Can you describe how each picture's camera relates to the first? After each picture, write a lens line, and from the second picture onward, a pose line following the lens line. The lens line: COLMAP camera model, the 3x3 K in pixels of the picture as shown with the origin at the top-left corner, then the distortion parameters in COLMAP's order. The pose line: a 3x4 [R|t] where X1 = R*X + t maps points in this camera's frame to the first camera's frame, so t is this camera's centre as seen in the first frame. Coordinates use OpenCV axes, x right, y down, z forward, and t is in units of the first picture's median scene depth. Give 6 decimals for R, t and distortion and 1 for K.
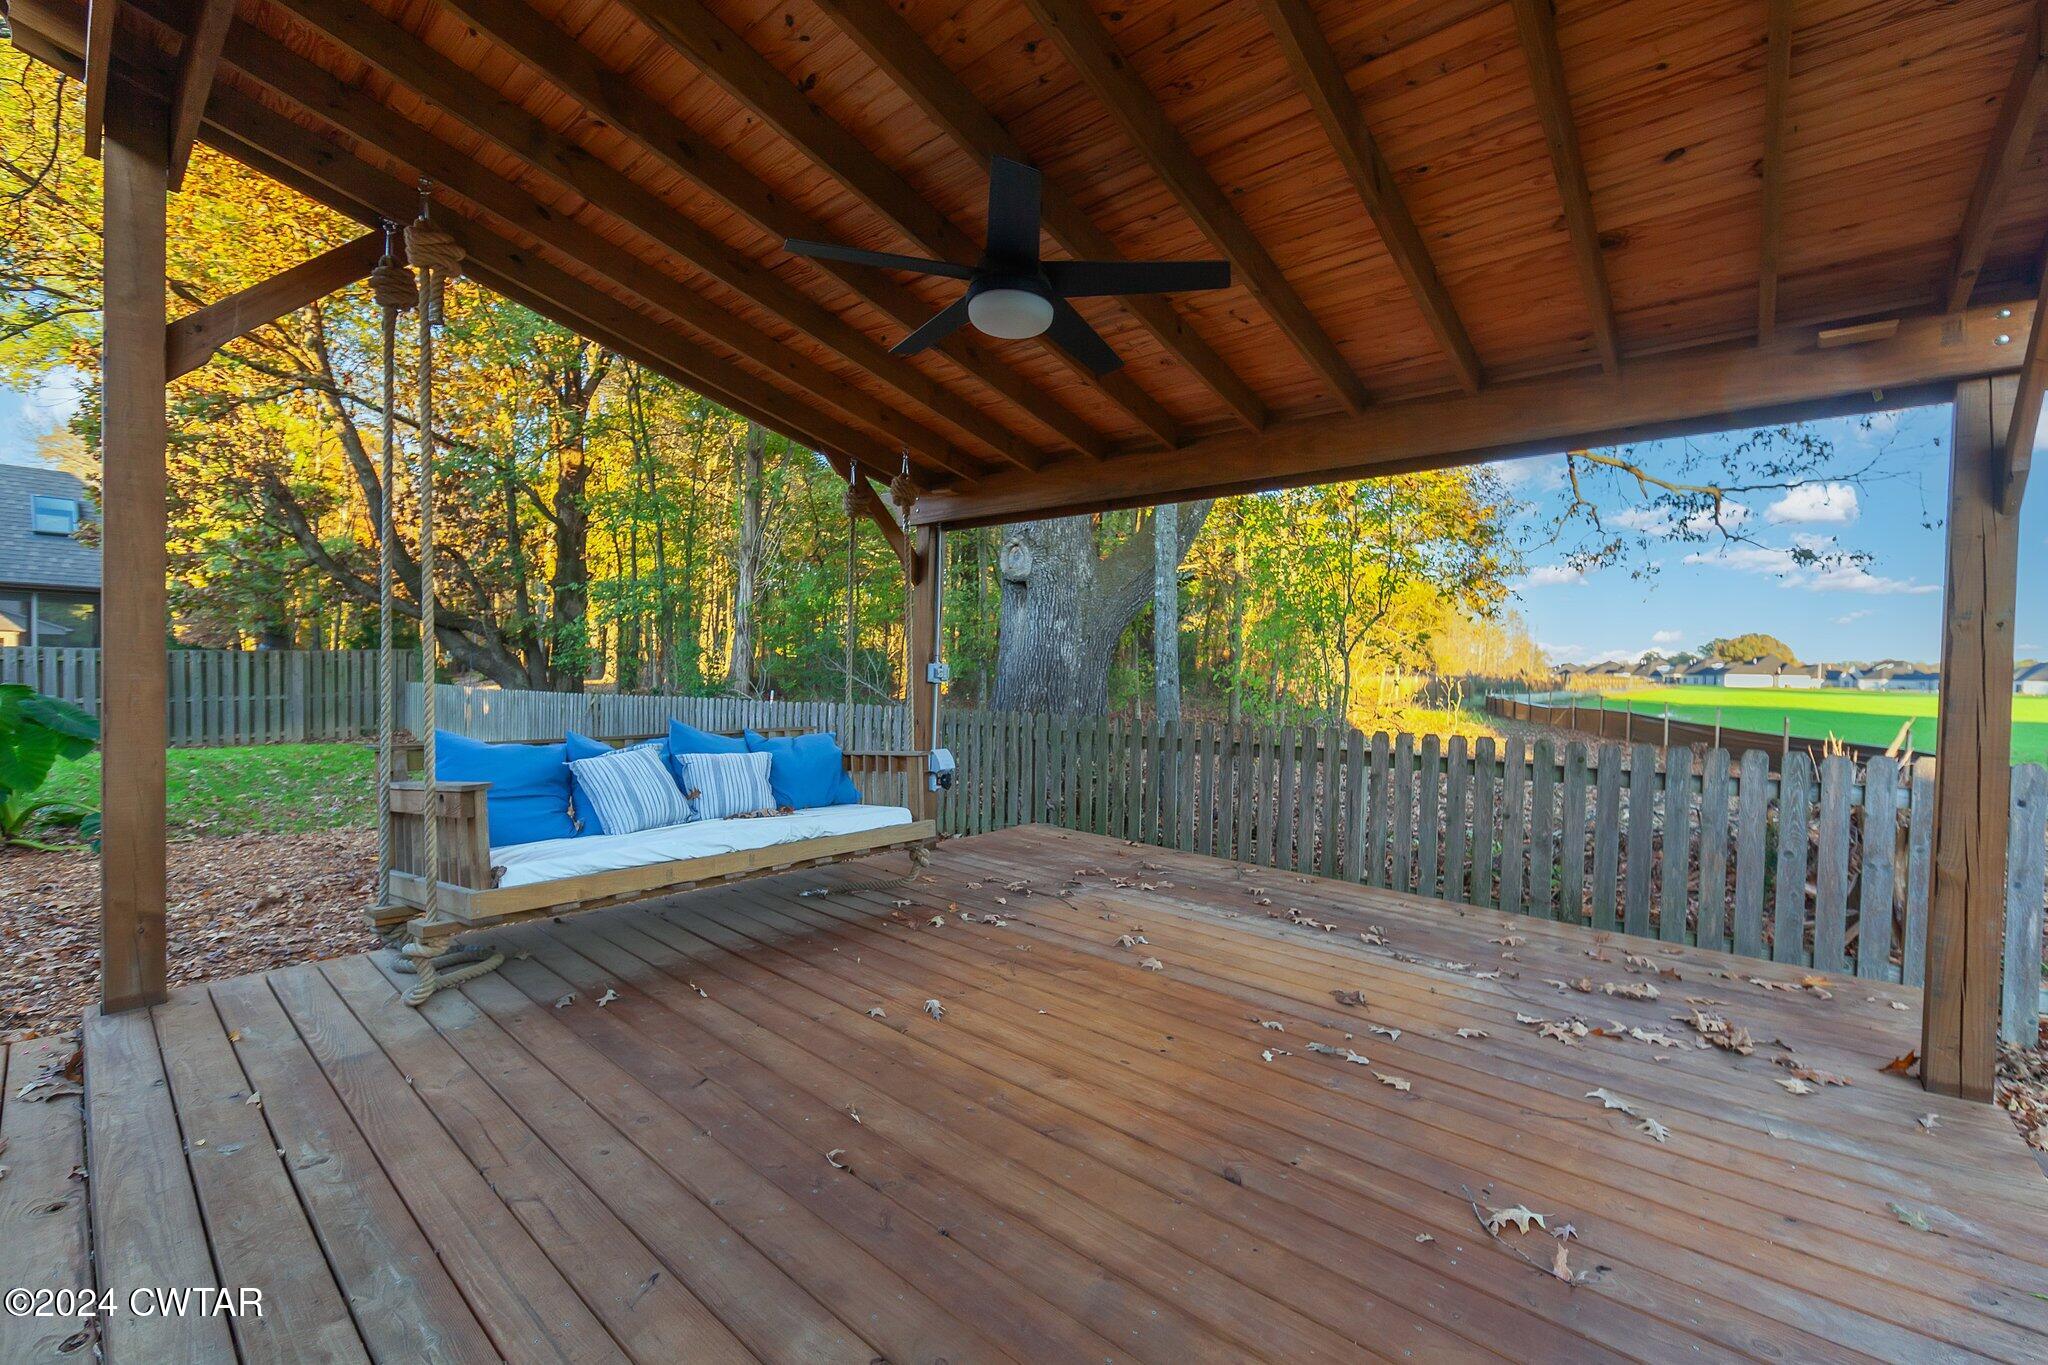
lens RADIAL K [[846.6, 0, 1067.8], [0, 846.6, 687.4], [0, 0, 1]] dist [-0.001874, -0.000188]
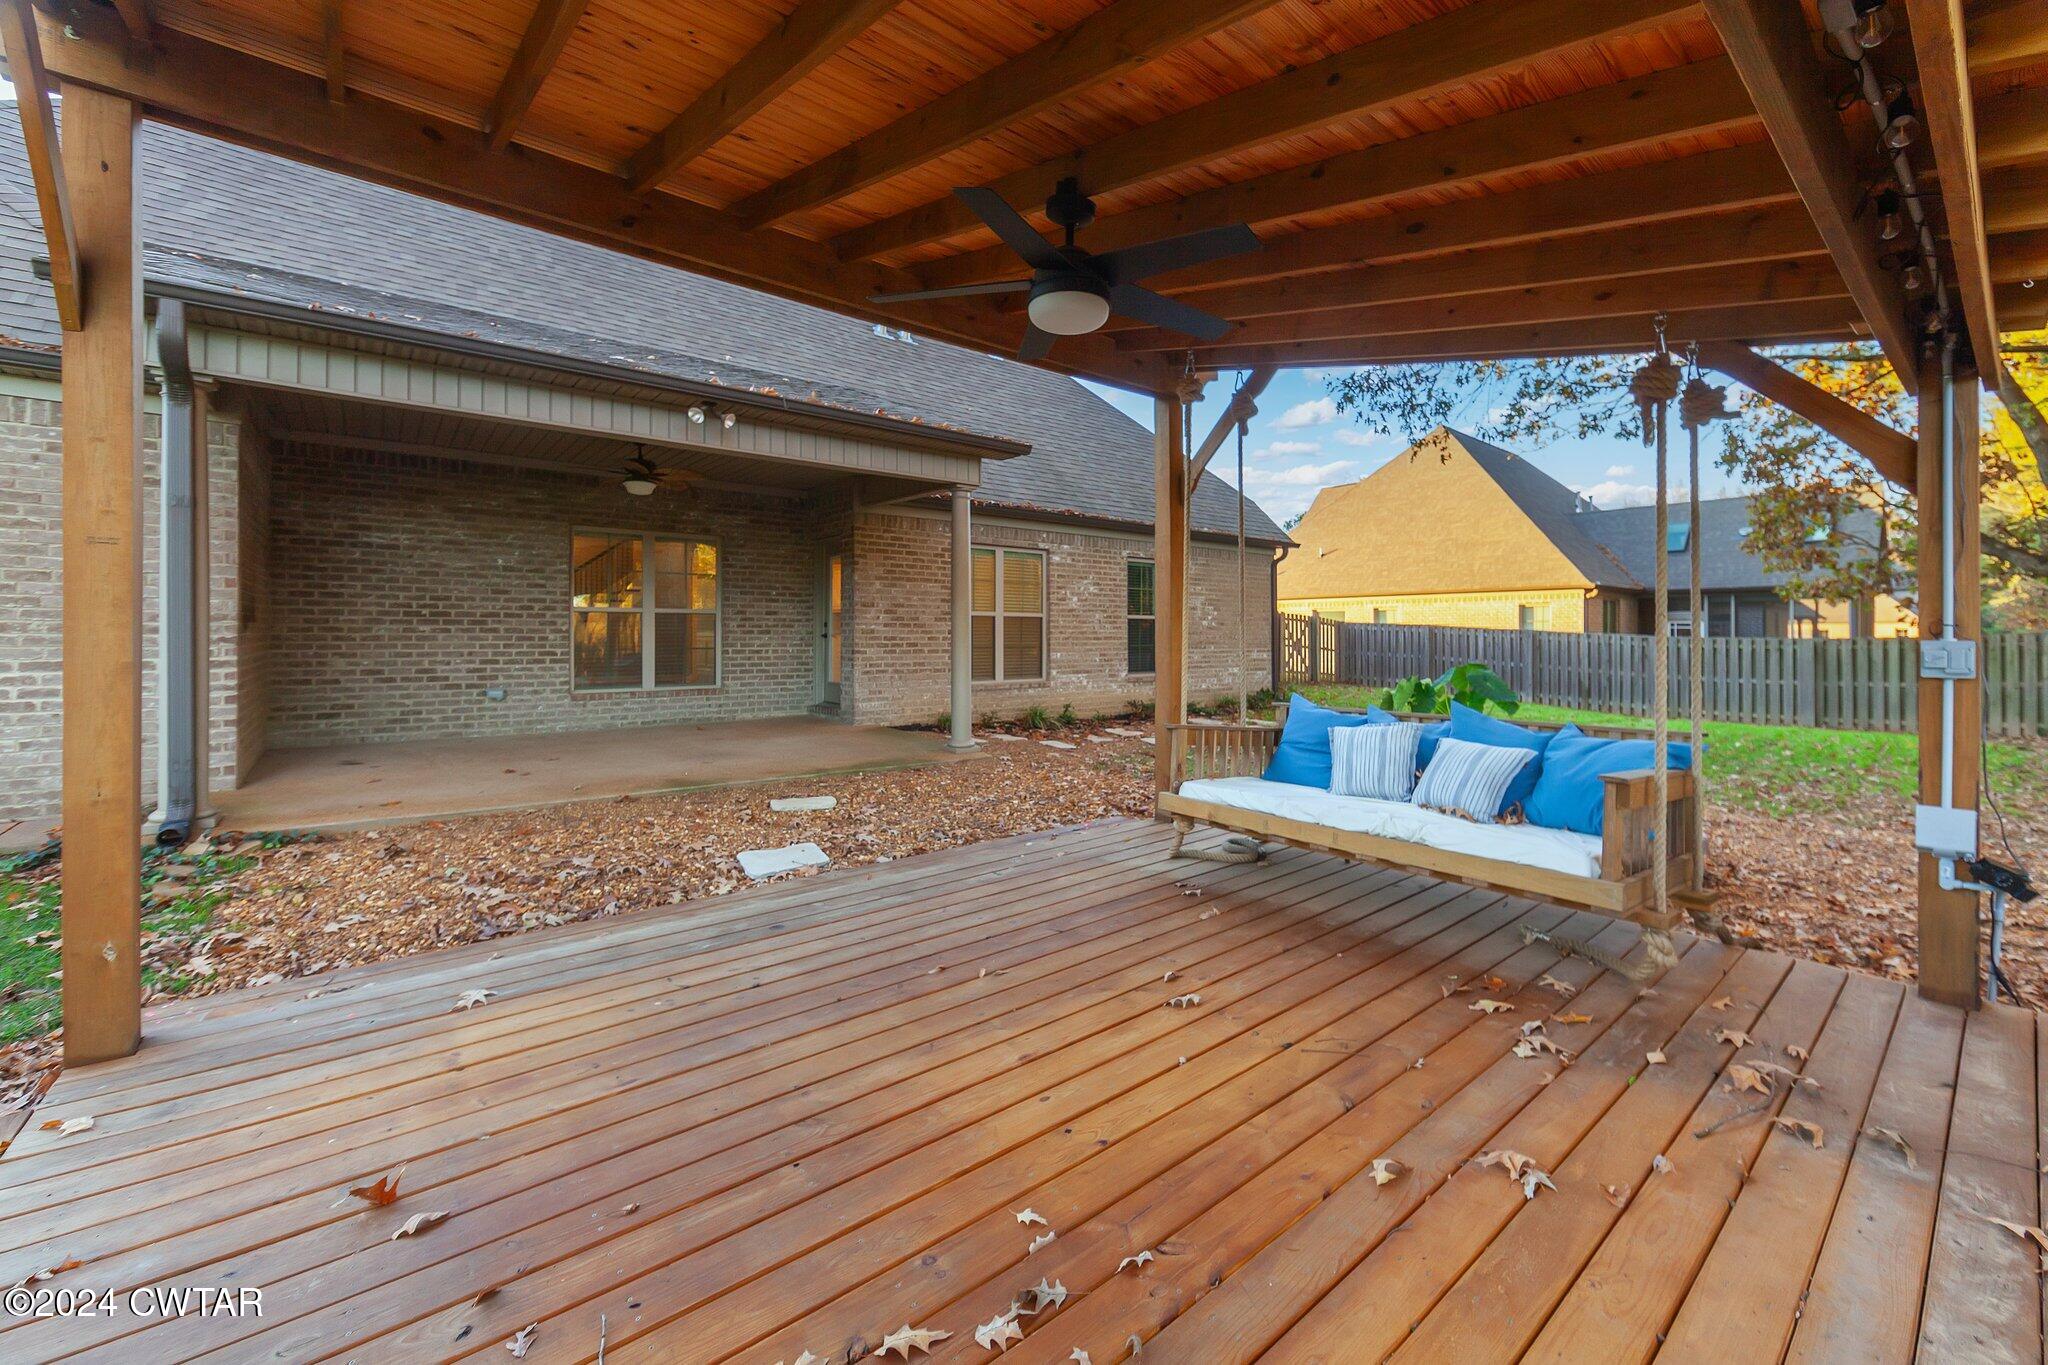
lens RADIAL K [[818.8, 0, 1047.8], [0, 818.8, 652.2], [0, 0, 1]] dist [-0.003256, -0.000526]
pose [[-0.198832, -0.003339, -0.980028, 0.647732], [-0.023463, 0.999724, 0.001354, -0.013078], [0.979753, 0.023264, -0.198855, 0.841647]]
